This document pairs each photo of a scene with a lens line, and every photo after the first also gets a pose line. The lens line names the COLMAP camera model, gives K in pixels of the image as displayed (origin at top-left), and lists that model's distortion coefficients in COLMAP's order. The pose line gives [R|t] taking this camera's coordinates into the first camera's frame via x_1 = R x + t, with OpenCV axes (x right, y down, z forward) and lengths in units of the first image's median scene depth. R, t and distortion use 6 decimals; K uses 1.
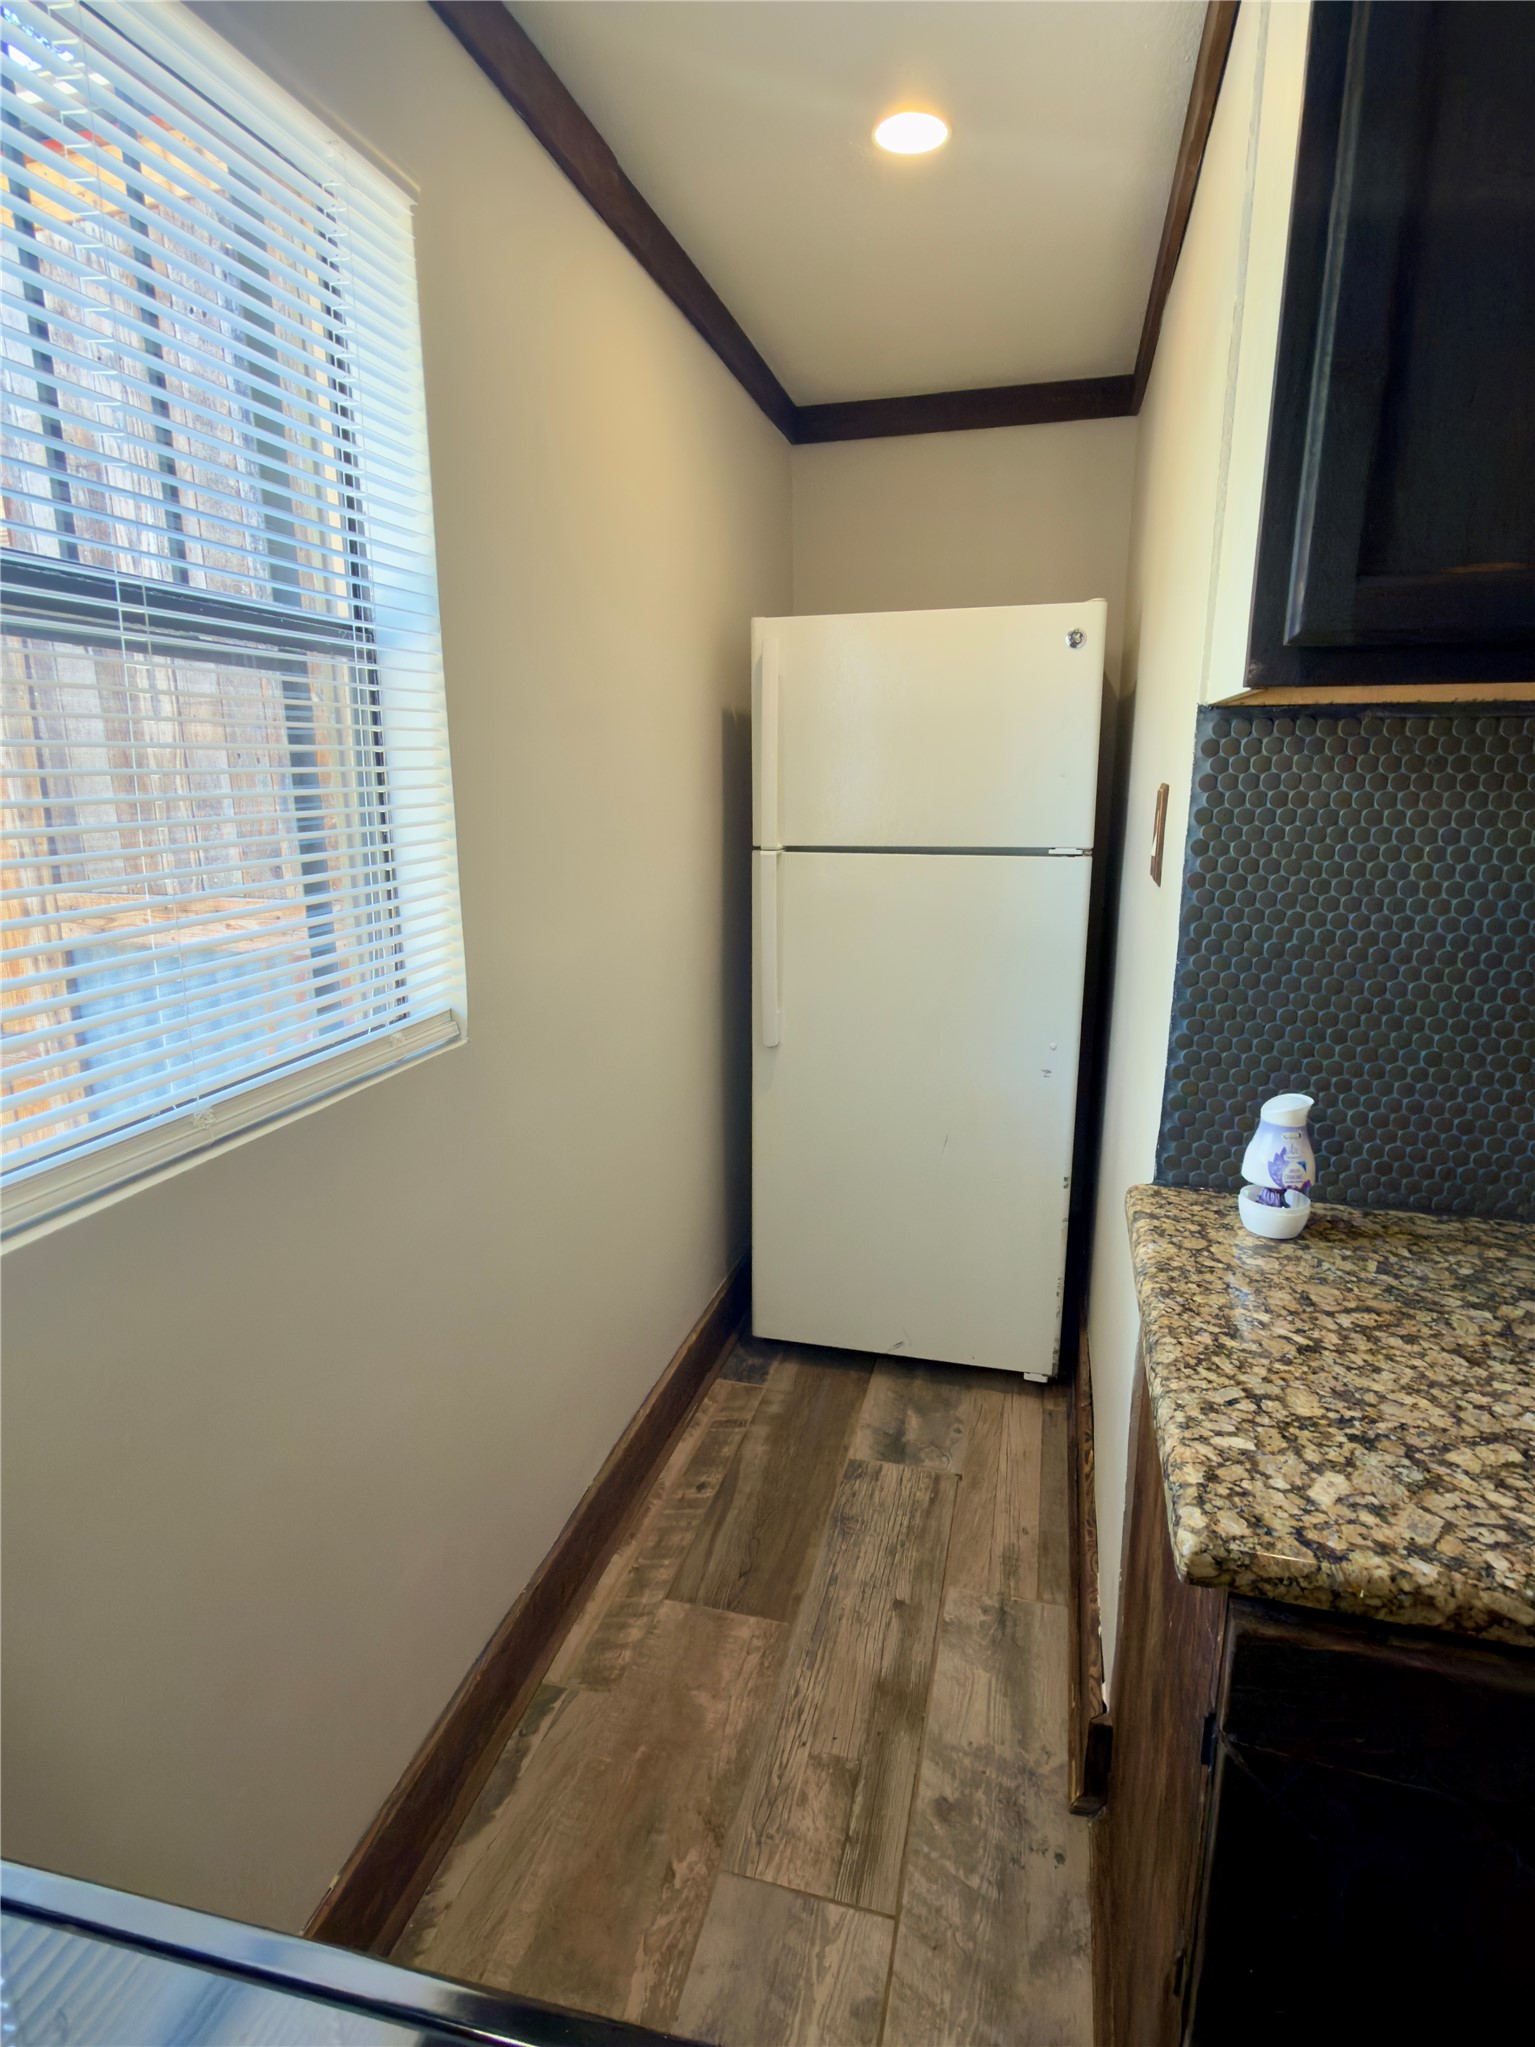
lens RADIAL K [[1082.3, 0, 767.5], [0, 1082.3, 1023.5], [0, 0, 1]] dist [-0.000595, -0.000395]
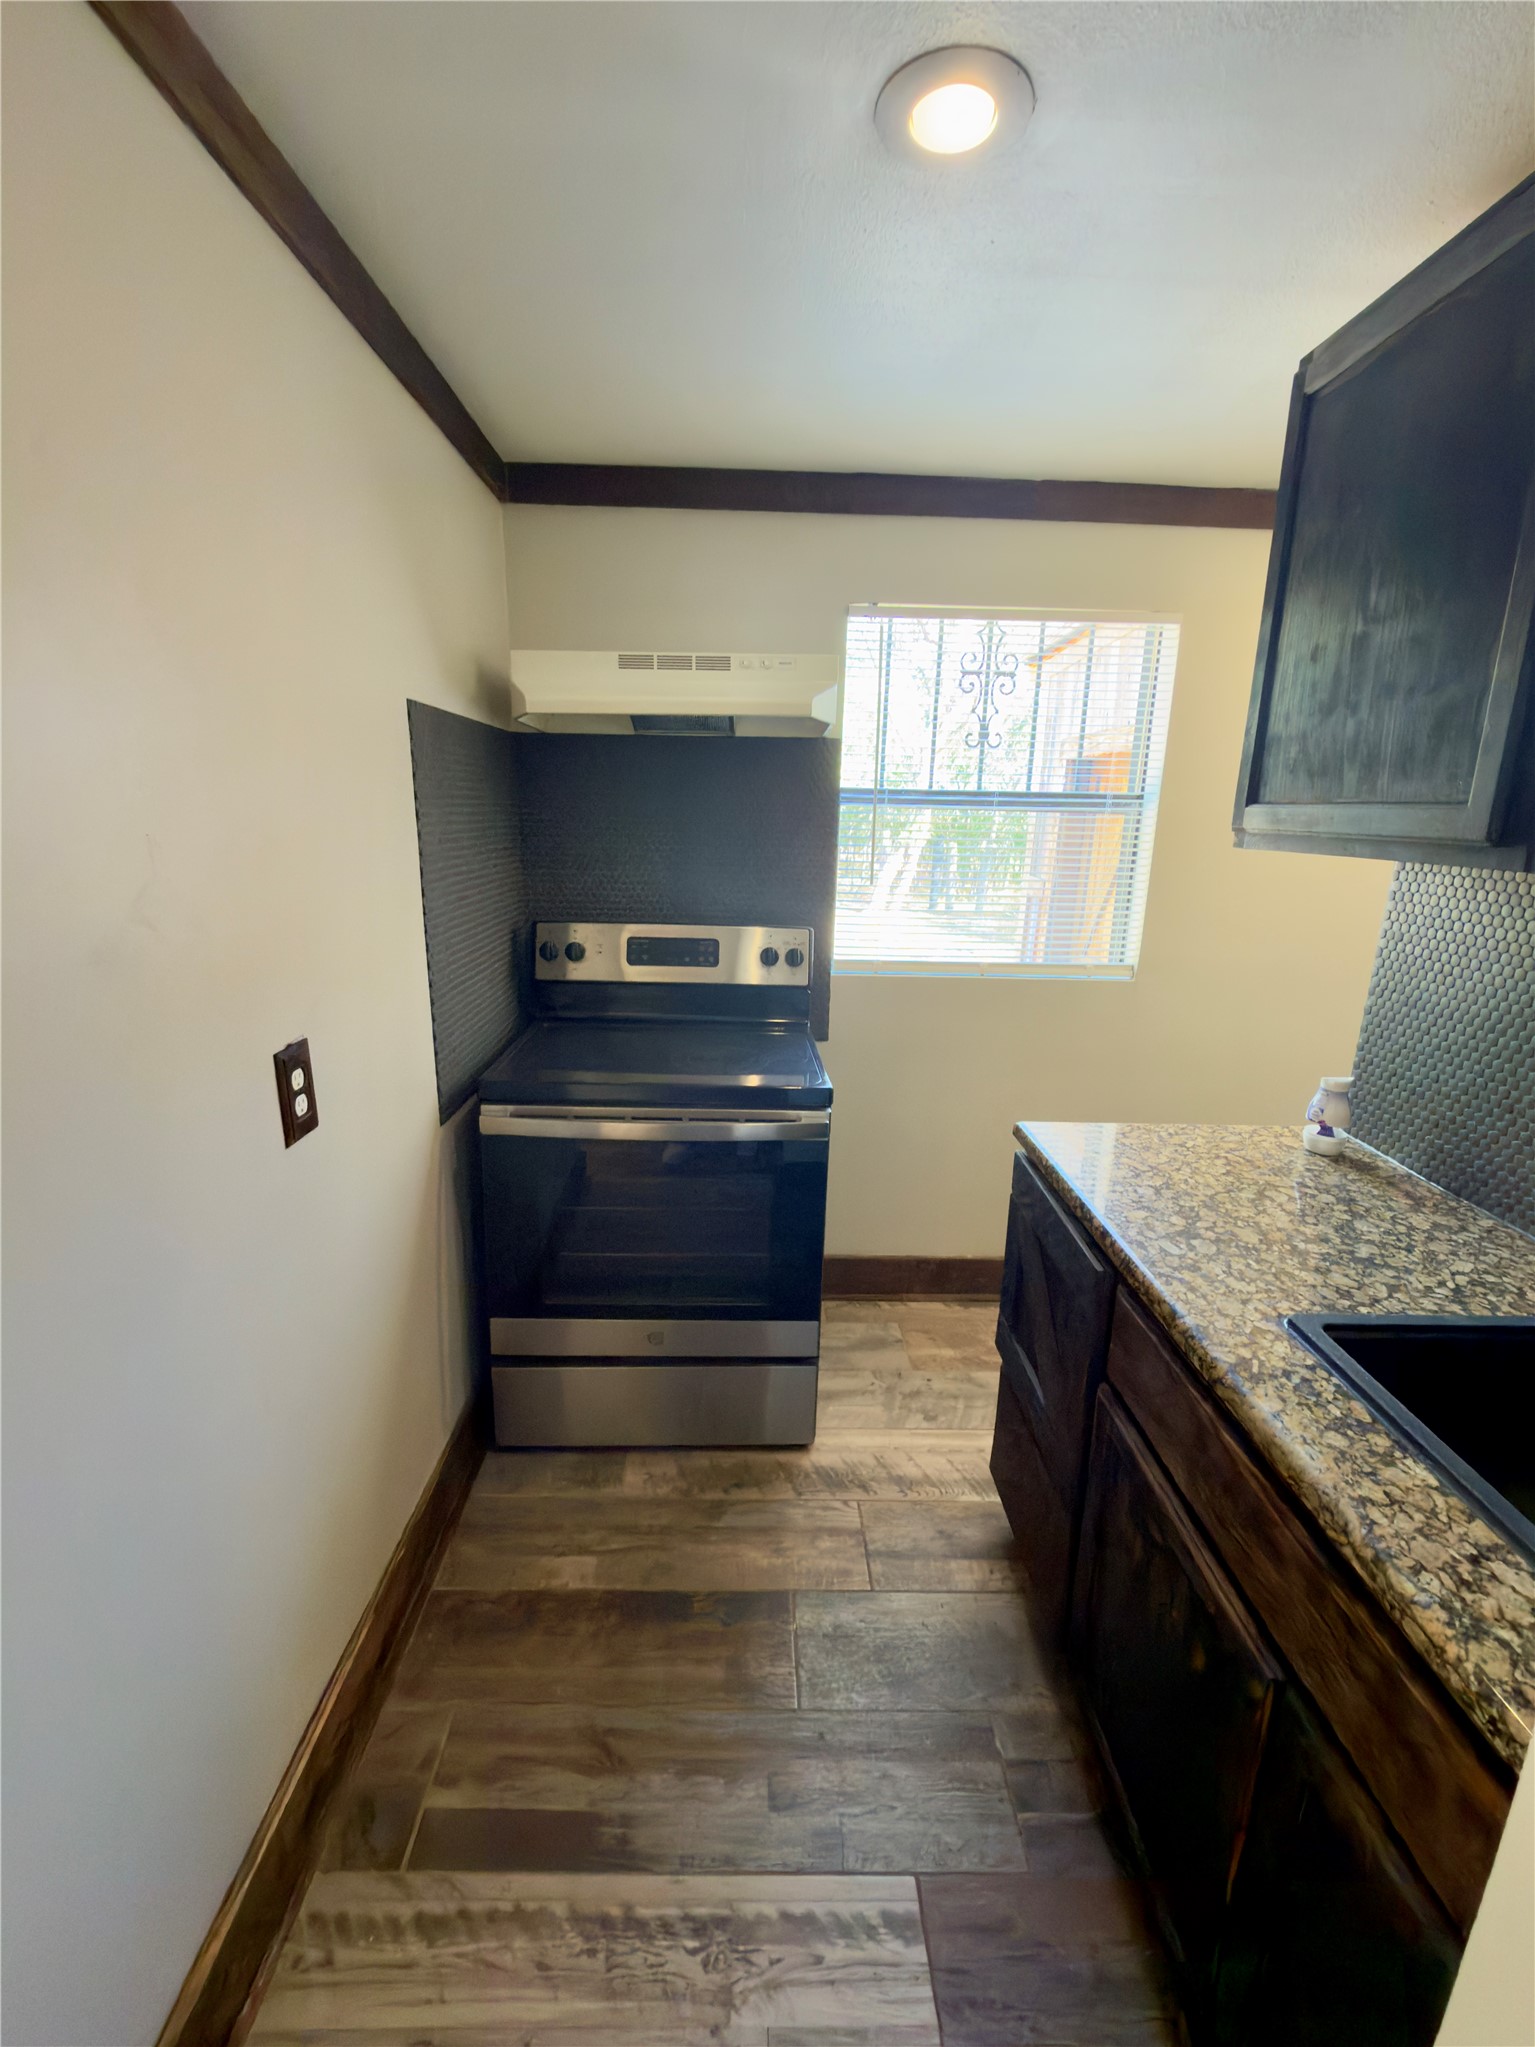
lens RADIAL K [[863.5, 0, 767.5], [0, 863.5, 1023.5], [0, 0, 1]] dist [0.000209, -0.000026]
pose [[0.280449, 0.239253, -0.929573, 1.601961], [-0.241802, 0.954815, 0.172799, -0.031991], [0.928913, 0.176311, 0.325629, -0.349055]]
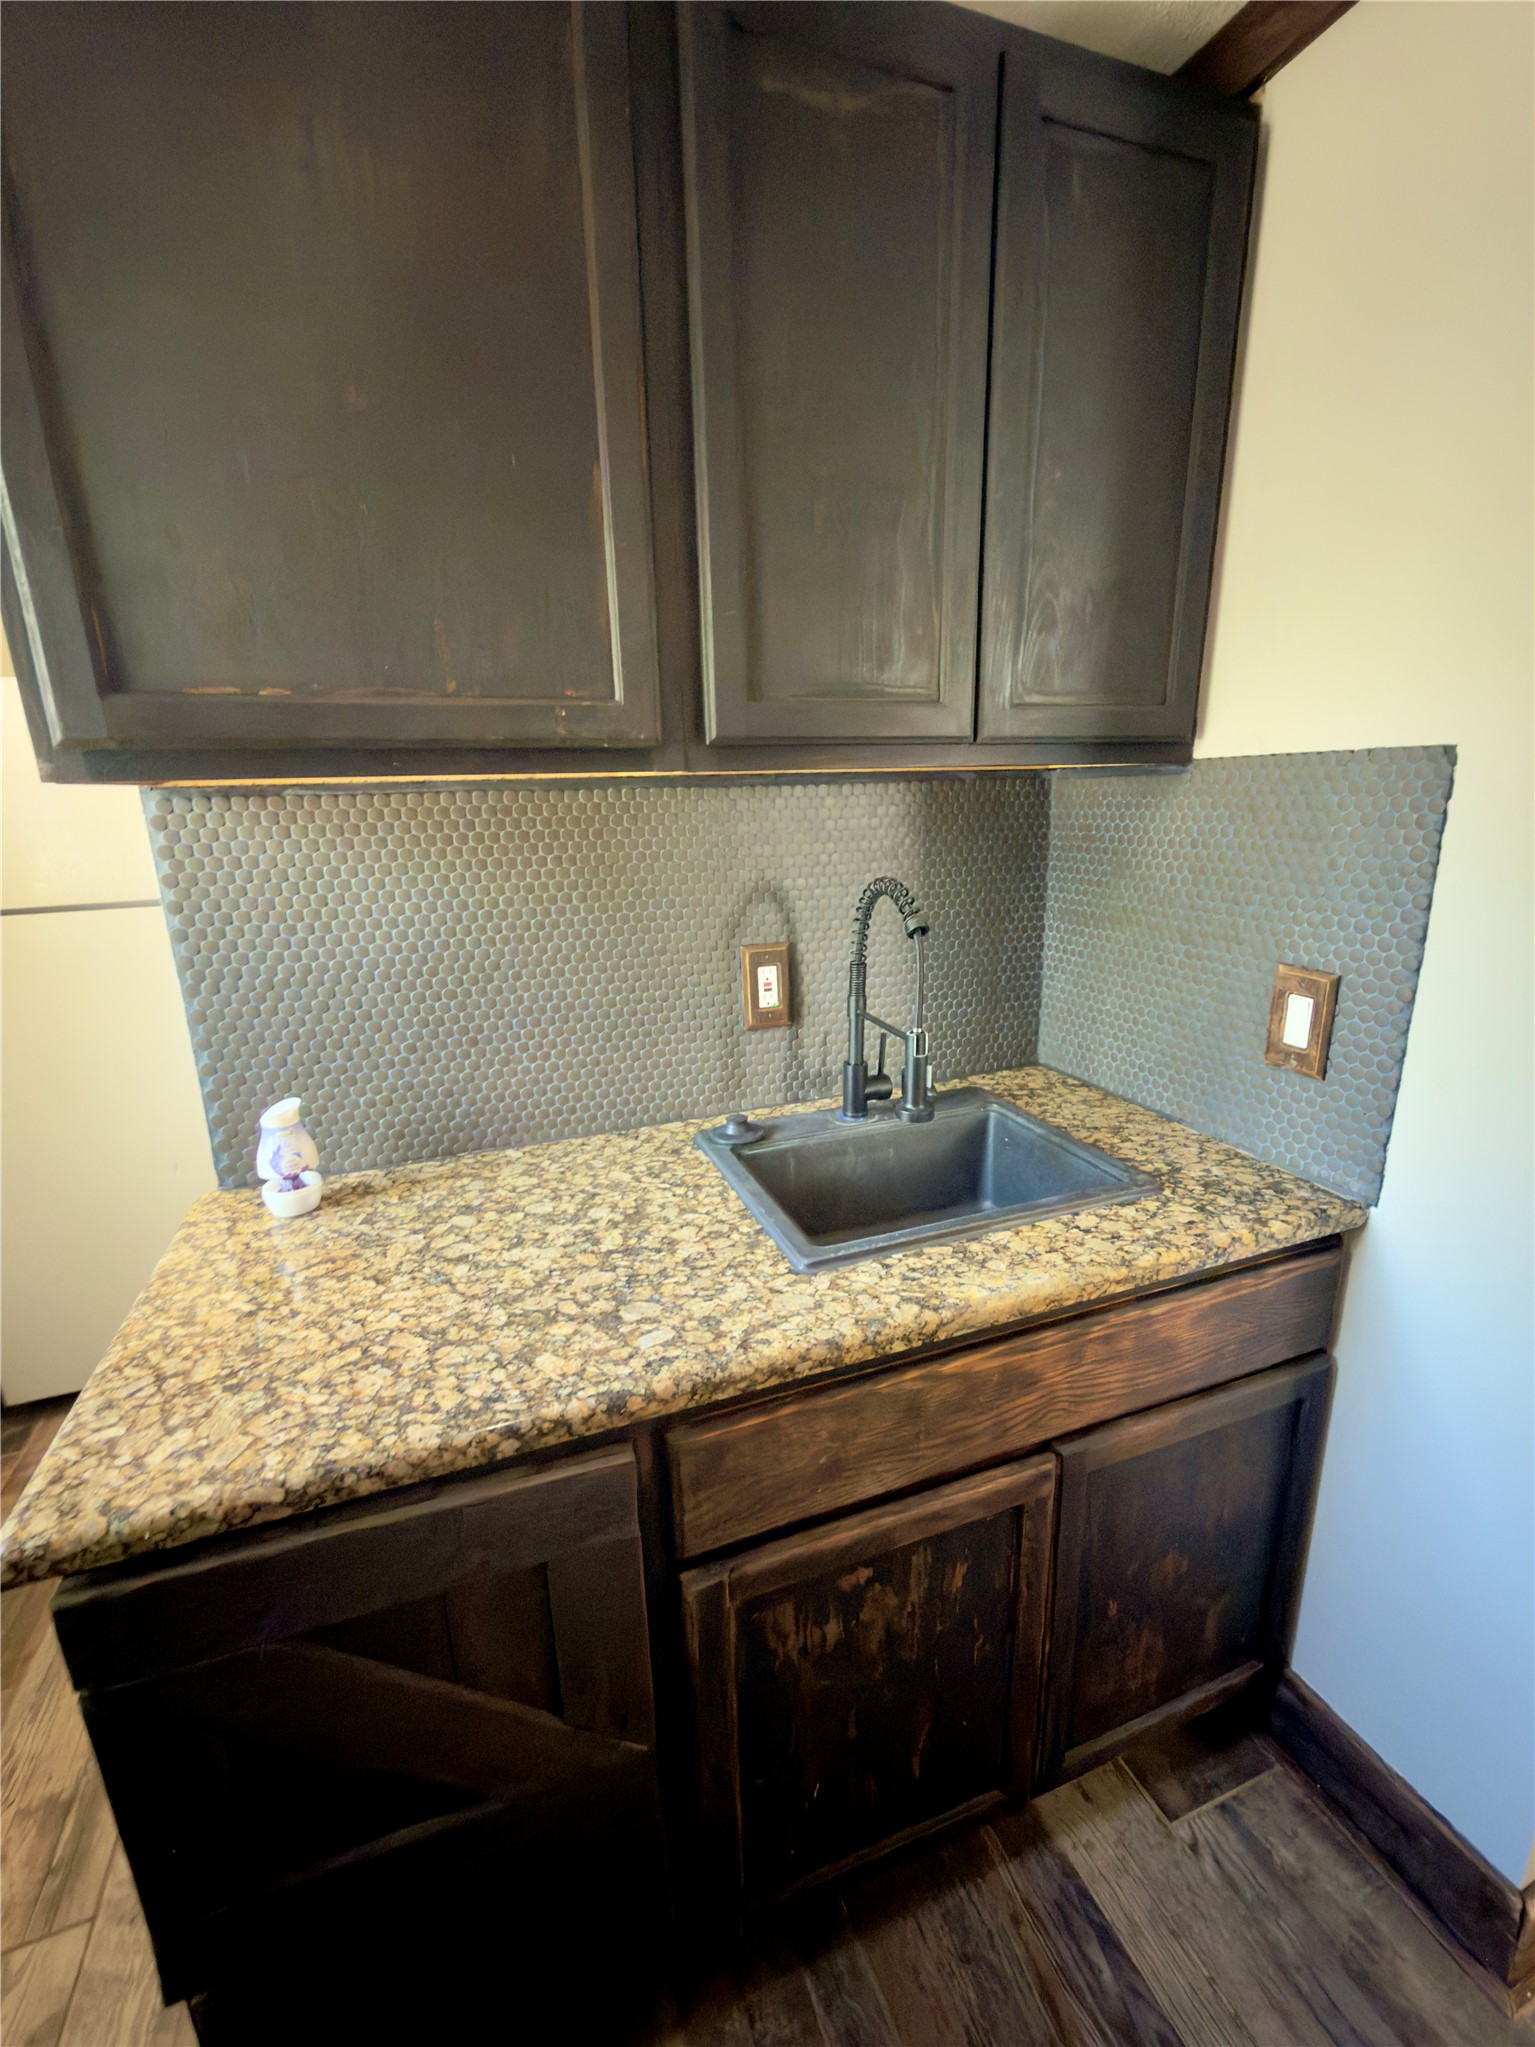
lens RADIAL K [[863.5, 0, 767.5], [0, 863.5, 1023.5], [0, 0, 1]] dist [0.000209, -0.000026]
pose [[0.810852, -0.171875, 0.559444, 0.423057], [0.160014, 0.984589, 0.070566, -0.002859], [-0.562951, 0.032300, 0.825859, -0.145950]]
